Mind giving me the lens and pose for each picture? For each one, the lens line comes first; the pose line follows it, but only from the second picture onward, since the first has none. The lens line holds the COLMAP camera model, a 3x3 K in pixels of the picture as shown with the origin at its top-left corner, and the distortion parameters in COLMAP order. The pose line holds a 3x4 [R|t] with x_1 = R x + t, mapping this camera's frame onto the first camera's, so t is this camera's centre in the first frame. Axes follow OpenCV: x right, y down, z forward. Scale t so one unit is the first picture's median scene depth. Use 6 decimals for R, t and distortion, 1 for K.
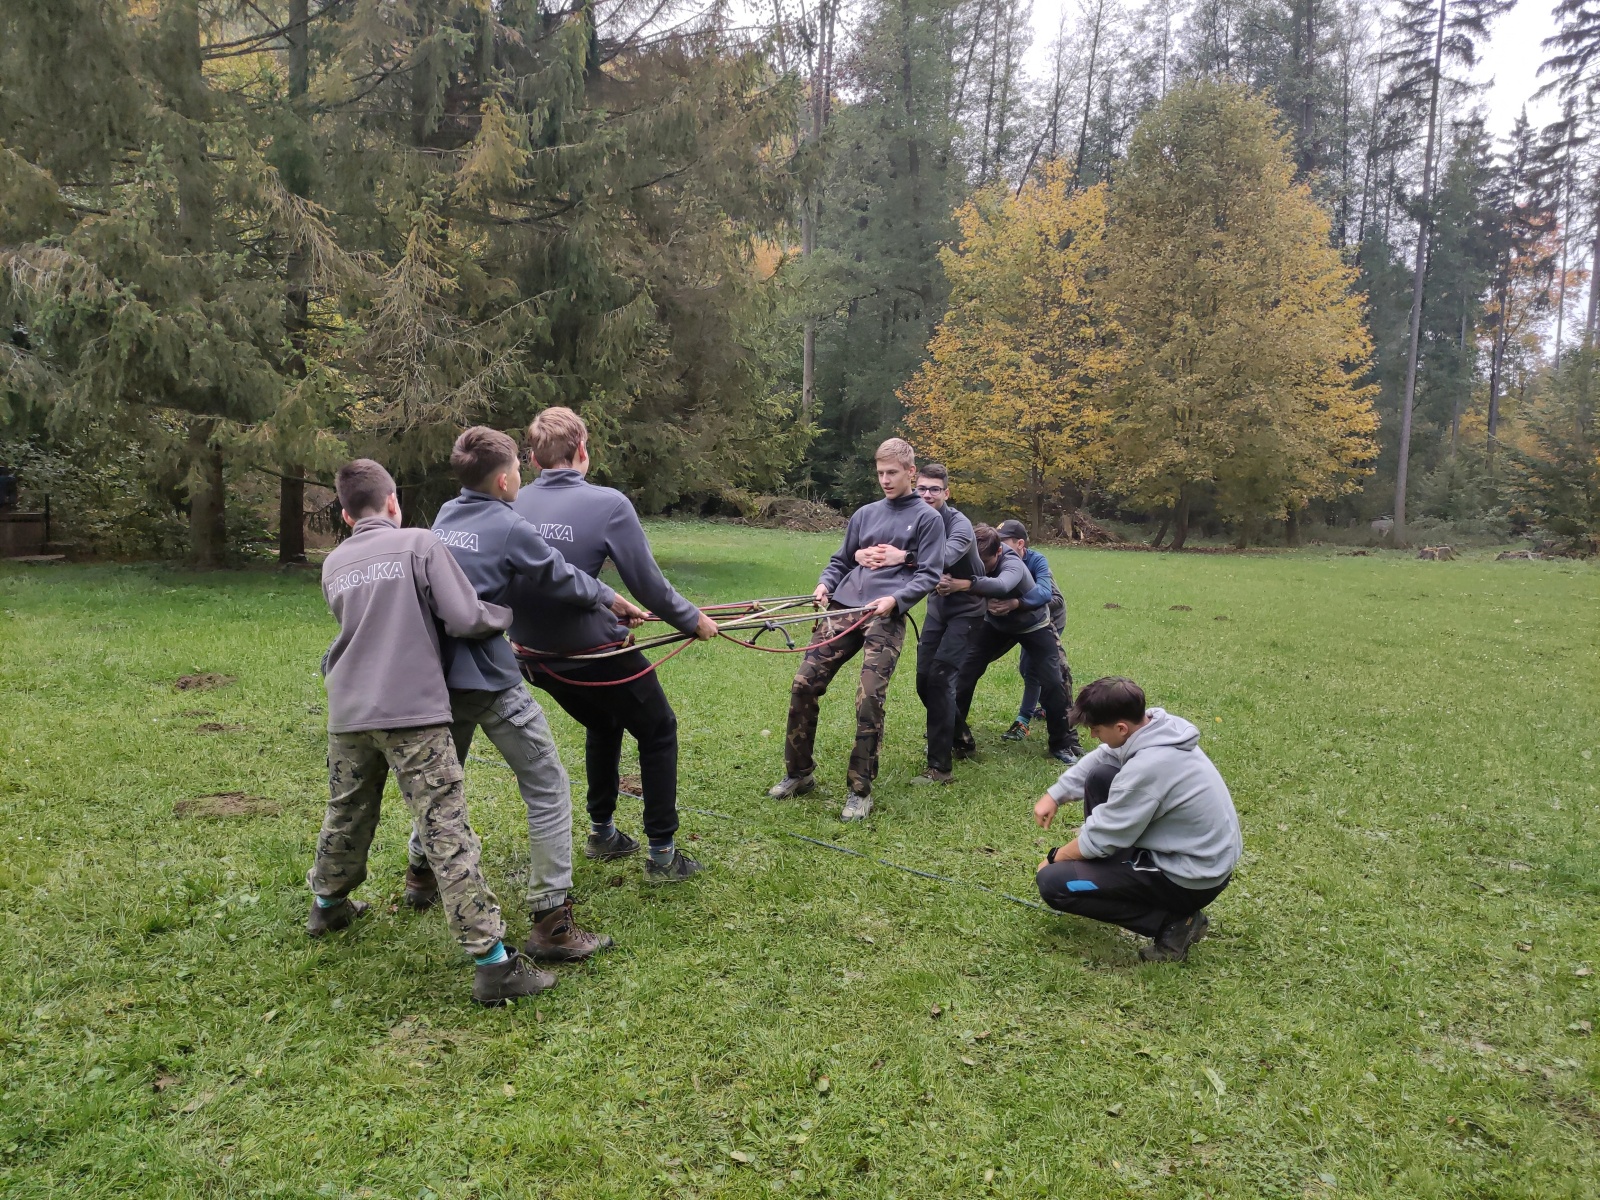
lens RADIAL K [[1157.5, 0, 799.7], [0, 1157.5, 597.5], [0, 0, 1]] dist [0.056396, -0.035787]
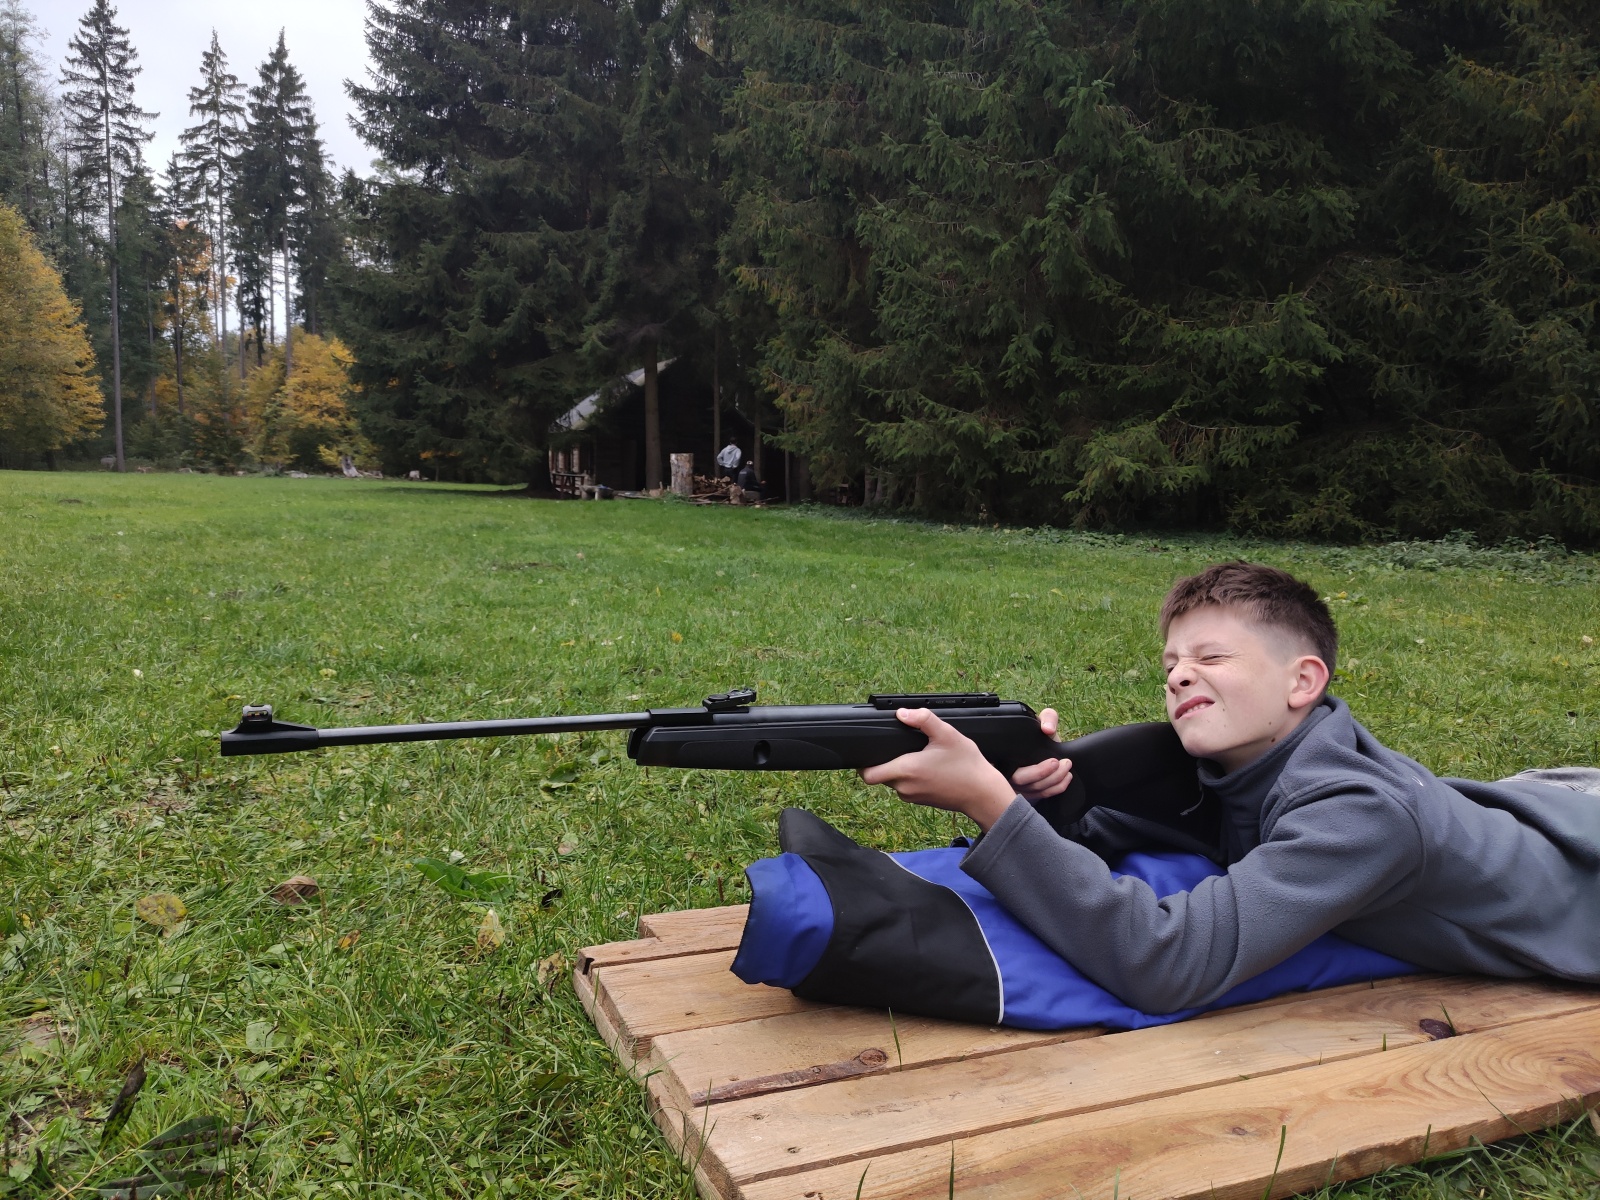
lens RADIAL K [[1157.5, 0, 799.7], [0, 1157.5, 597.5], [0, 0, 1]] dist [0.056396, -0.035787]
pose [[0.541370, -0.101689, 0.834612, -0.305480], [0.063546, 0.994769, 0.079984, 0.050439], [-0.838379, 0.009735, 0.545000, -0.574490]]
